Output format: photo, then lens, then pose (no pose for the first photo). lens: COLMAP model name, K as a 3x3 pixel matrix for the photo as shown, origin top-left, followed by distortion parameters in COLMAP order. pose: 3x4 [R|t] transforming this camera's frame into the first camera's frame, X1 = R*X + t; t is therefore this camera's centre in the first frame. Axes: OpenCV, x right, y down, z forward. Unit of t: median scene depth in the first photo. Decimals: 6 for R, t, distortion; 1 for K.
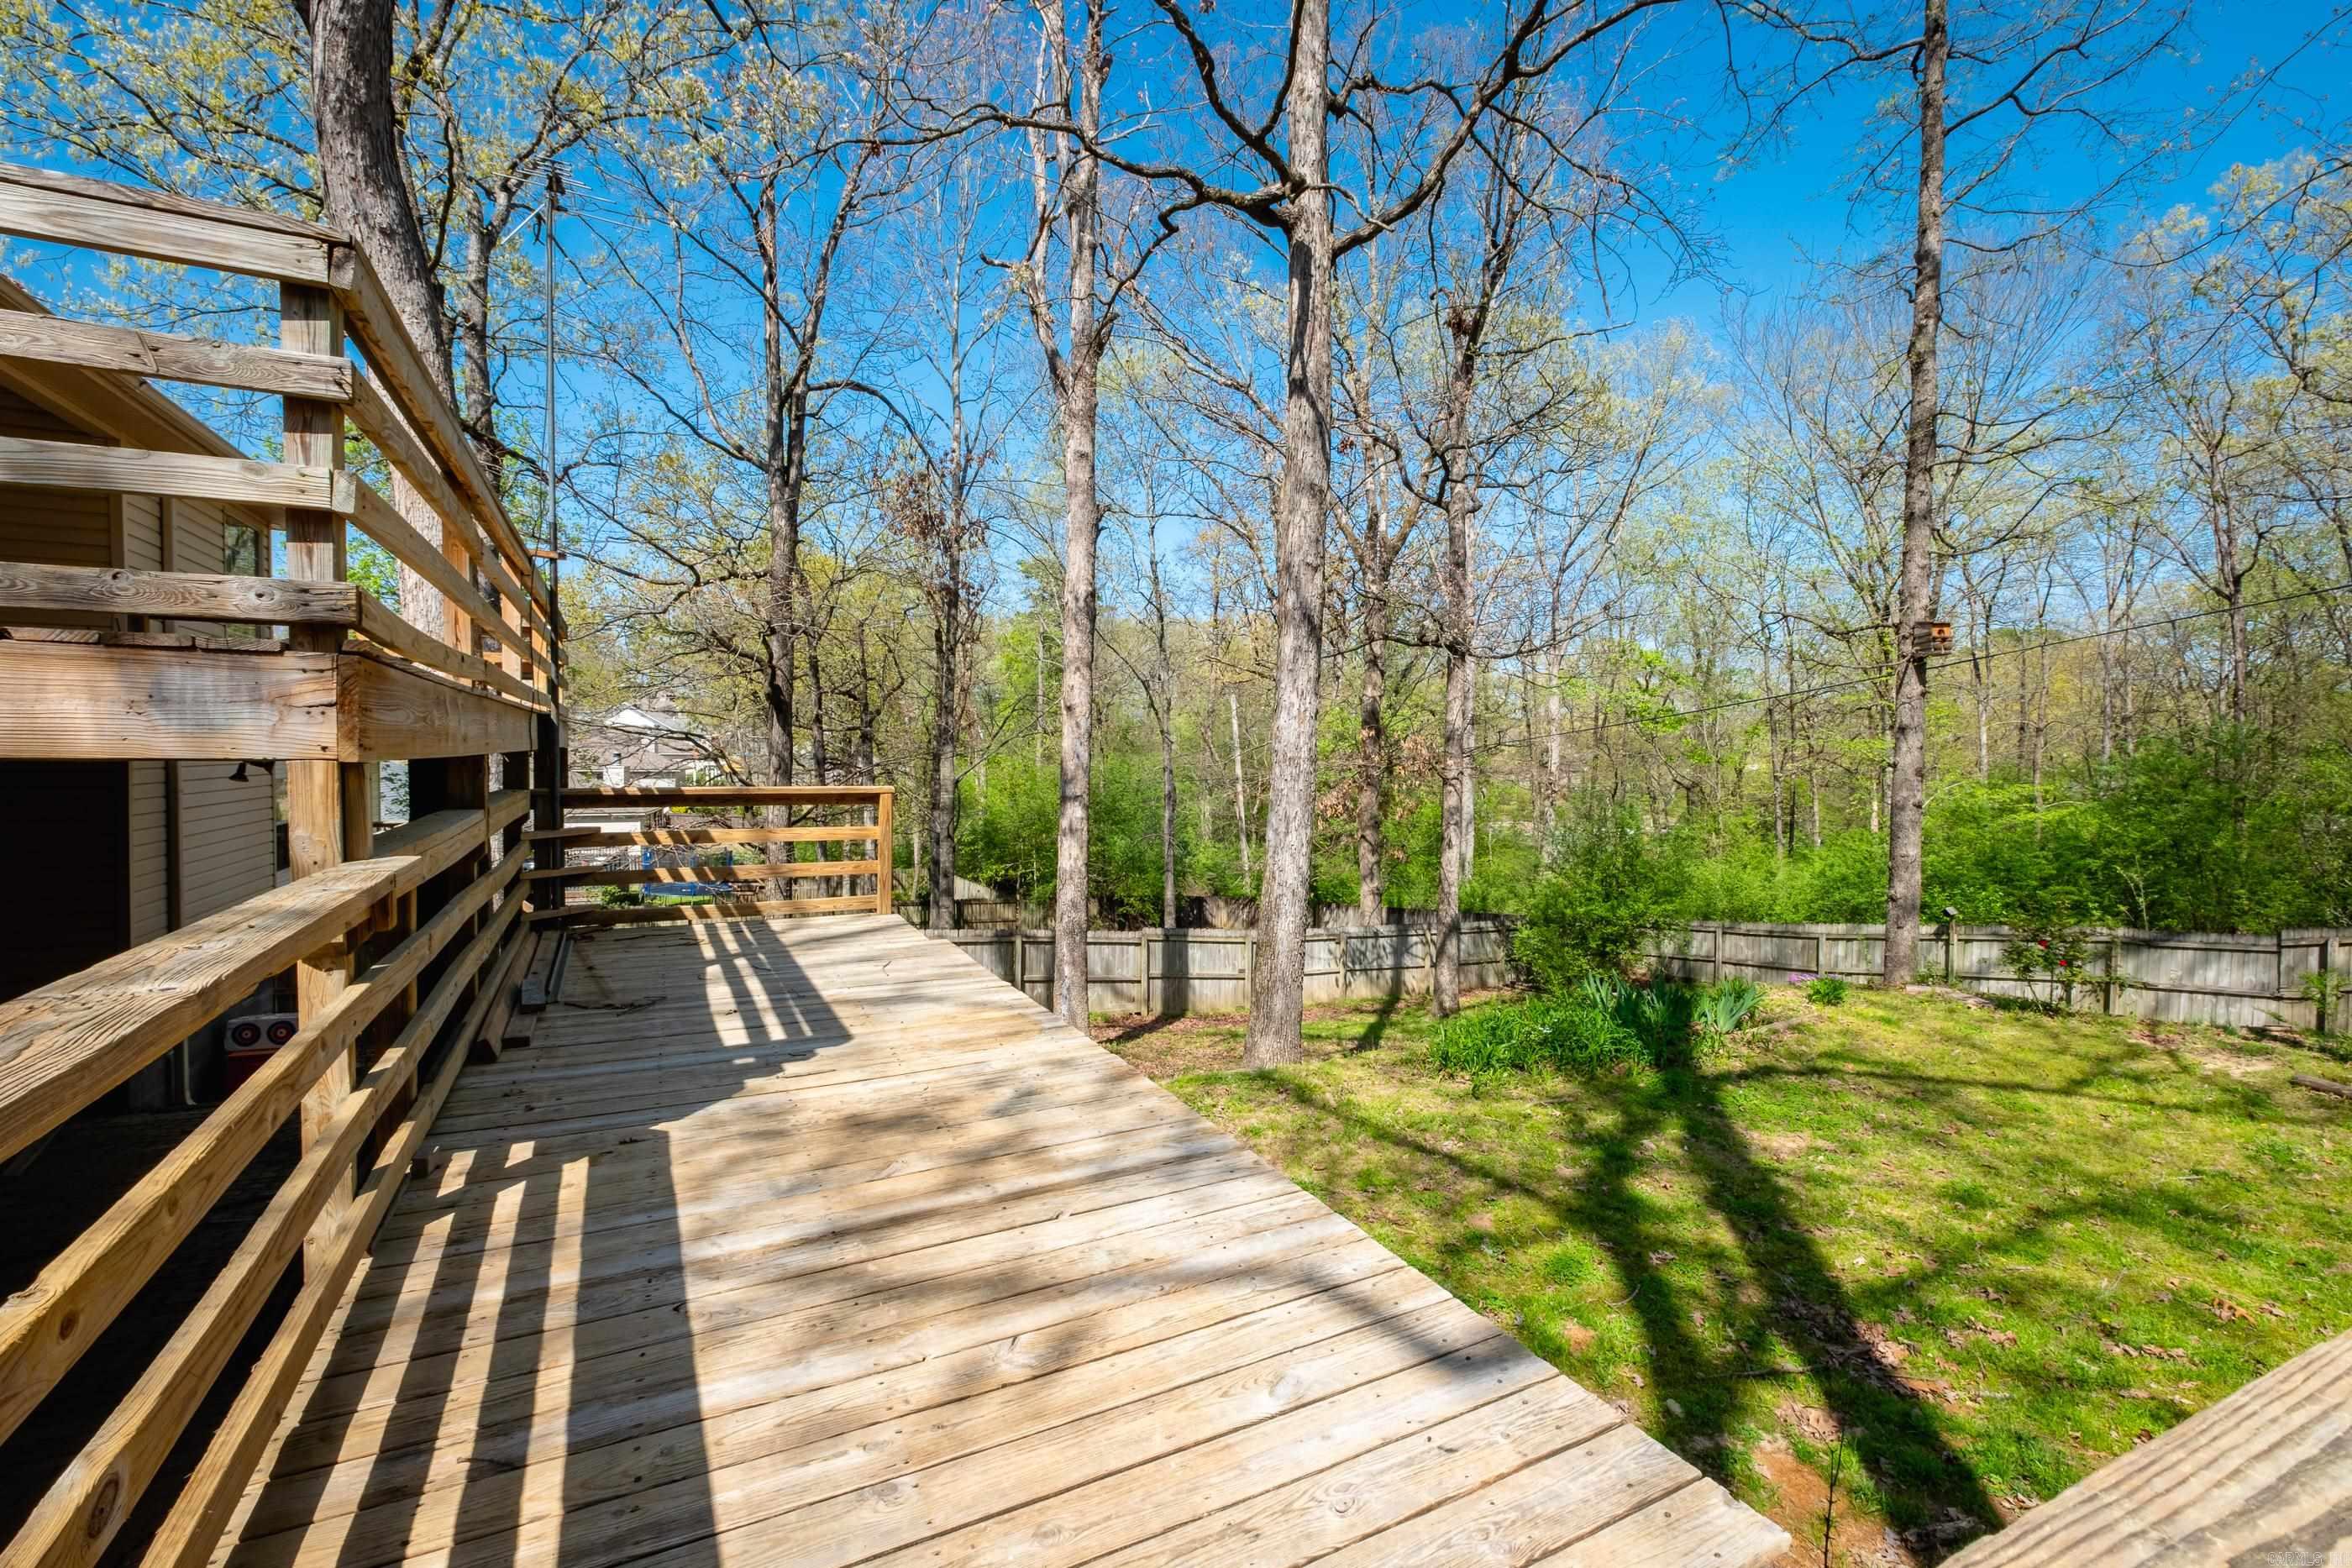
lens RADIAL K [[1018.9, 0, 1193.0], [0, 1018.9, 765.5], [0, 0, 1]] dist [0.006703, -0.004306]
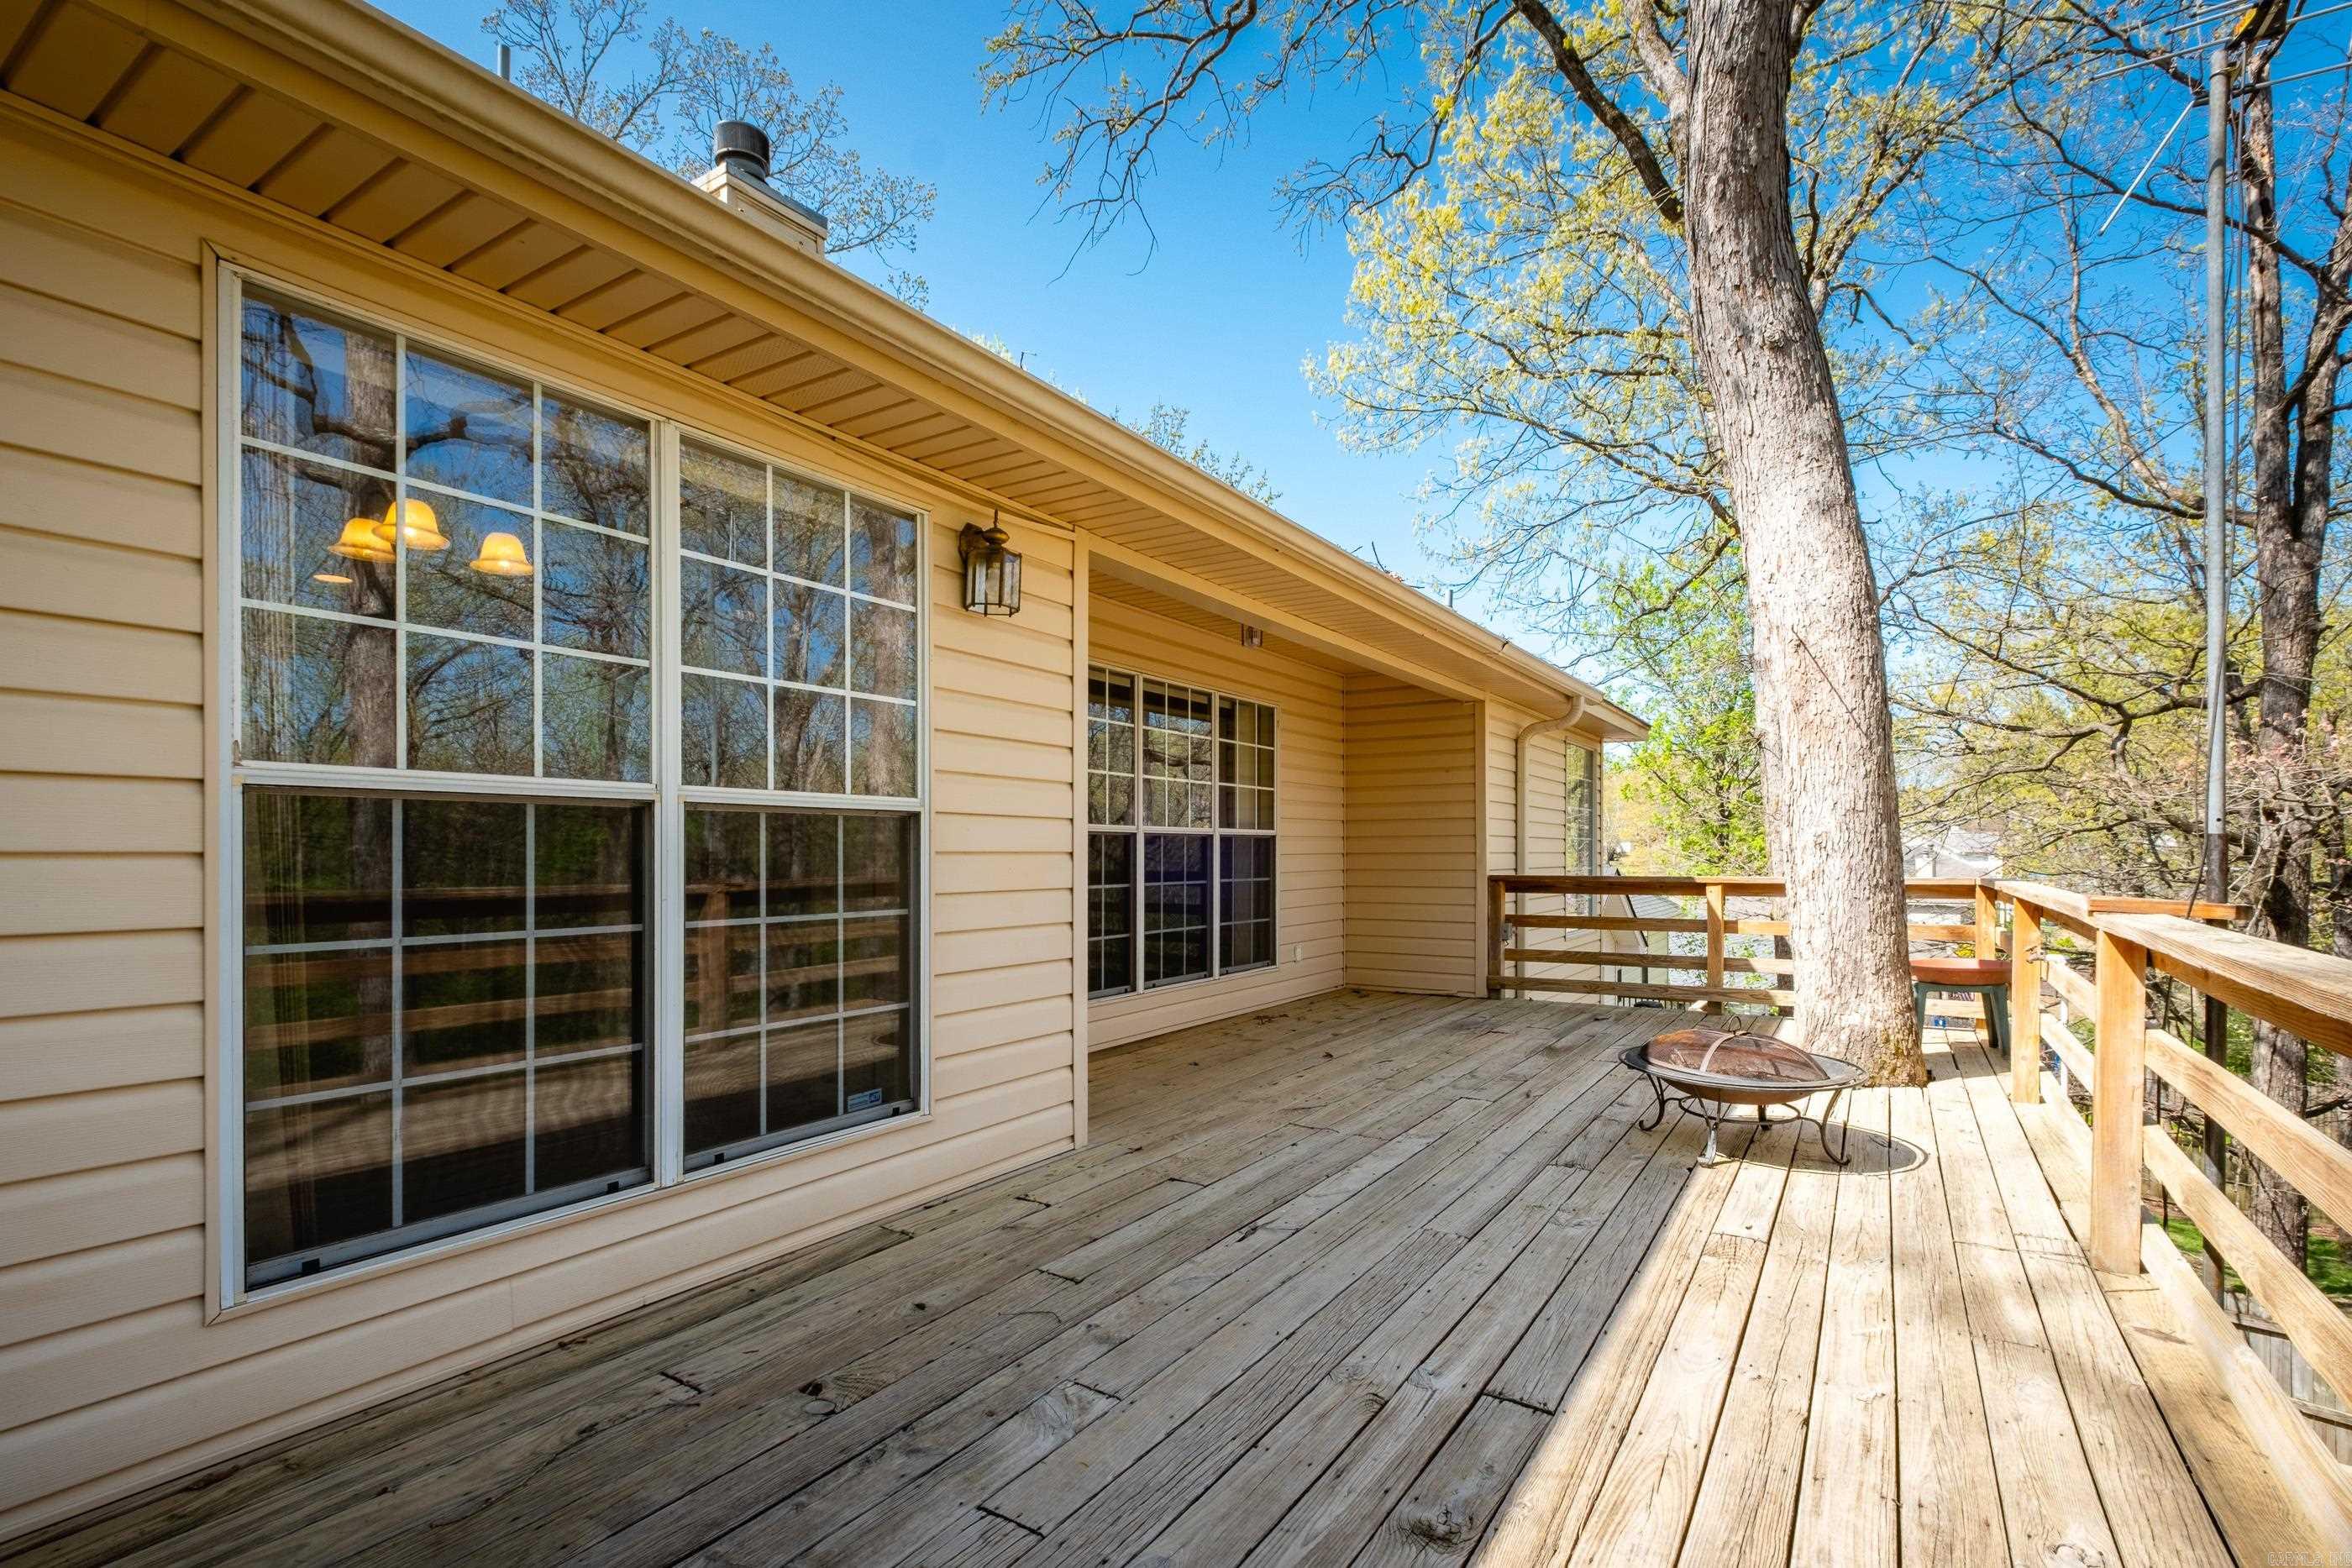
lens RADIAL K [[1018.9, 0, 1203.0], [0, 1018.9, 835.9], [0, 0, 1]] dist [0.006703, -0.004306]
pose [[0.463852, -0.008401, -0.885873, -0.196138], [-0.011877, 0.999806, -0.015700, -0.097997], [0.885833, 0.017805, 0.463662, 0.189912]]
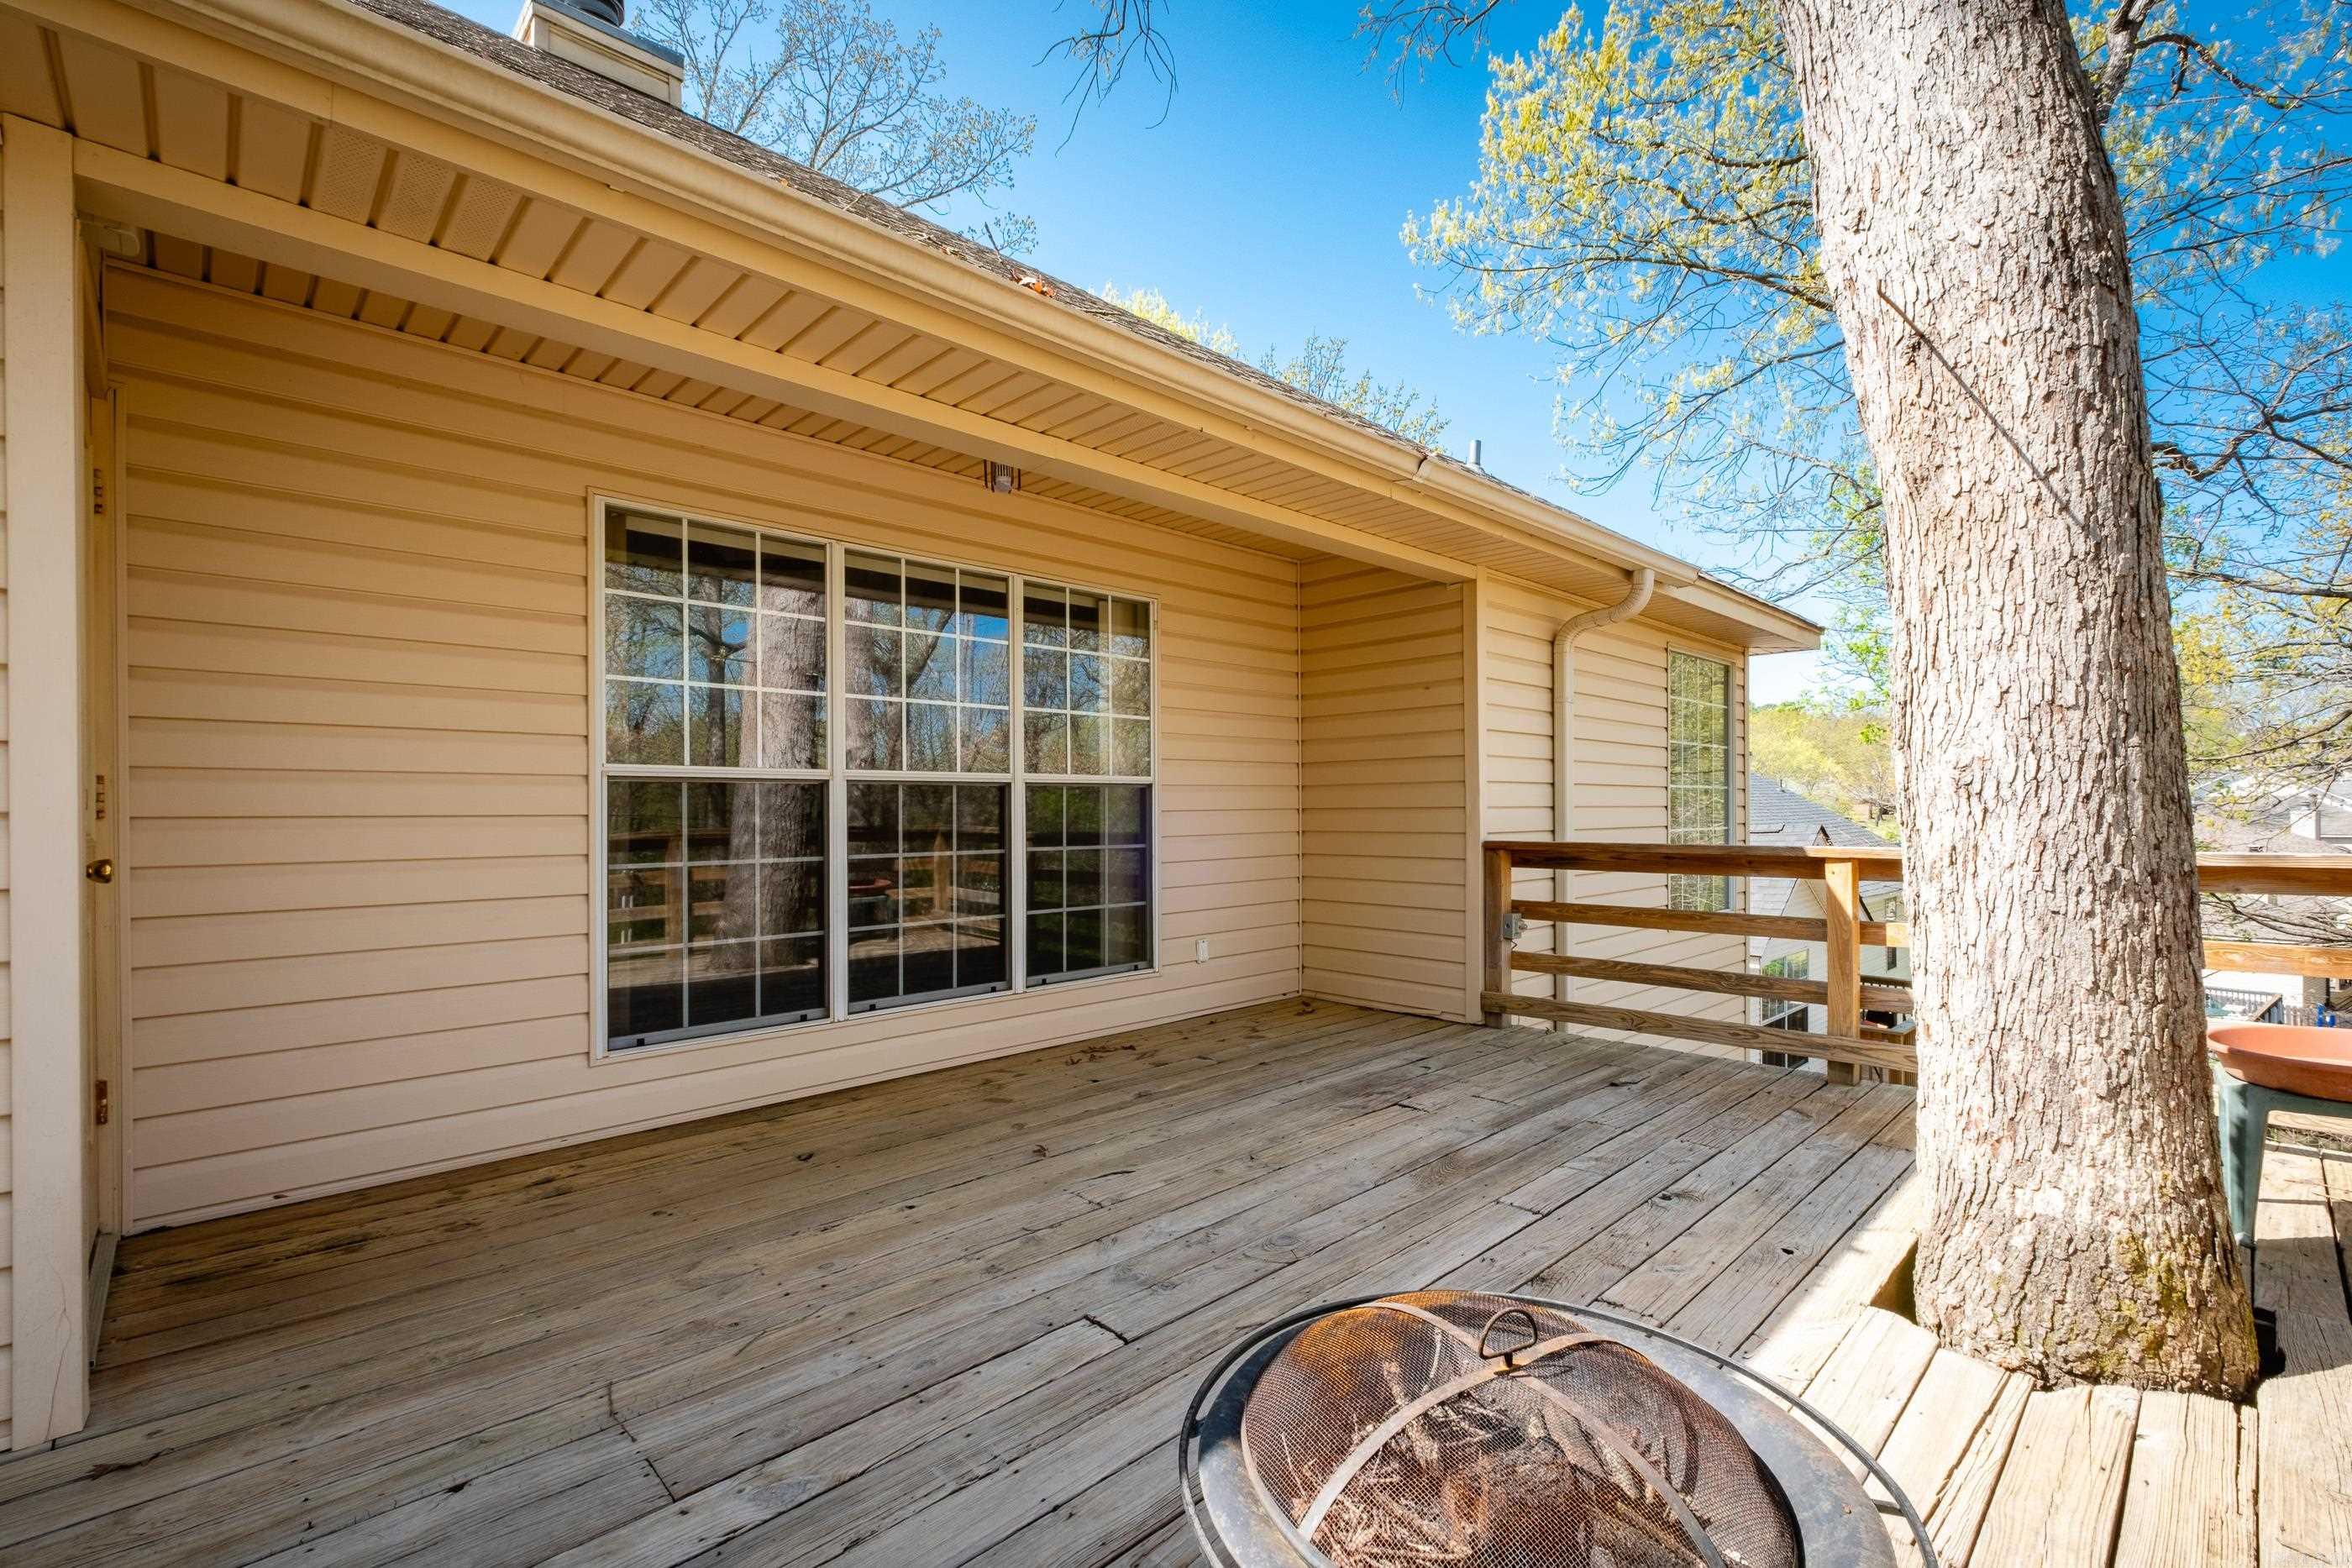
lens RADIAL K [[1018.9, 0, 1157.8], [0, 1018.9, 796.5], [0, 0, 1]] dist [0.006703, -0.004306]
pose [[0.251773, -0.006482, -0.967765, -0.278543], [-0.006905, 0.999940, -0.008493, -0.099305], [0.967762, 0.008821, 0.251713, 0.359929]]
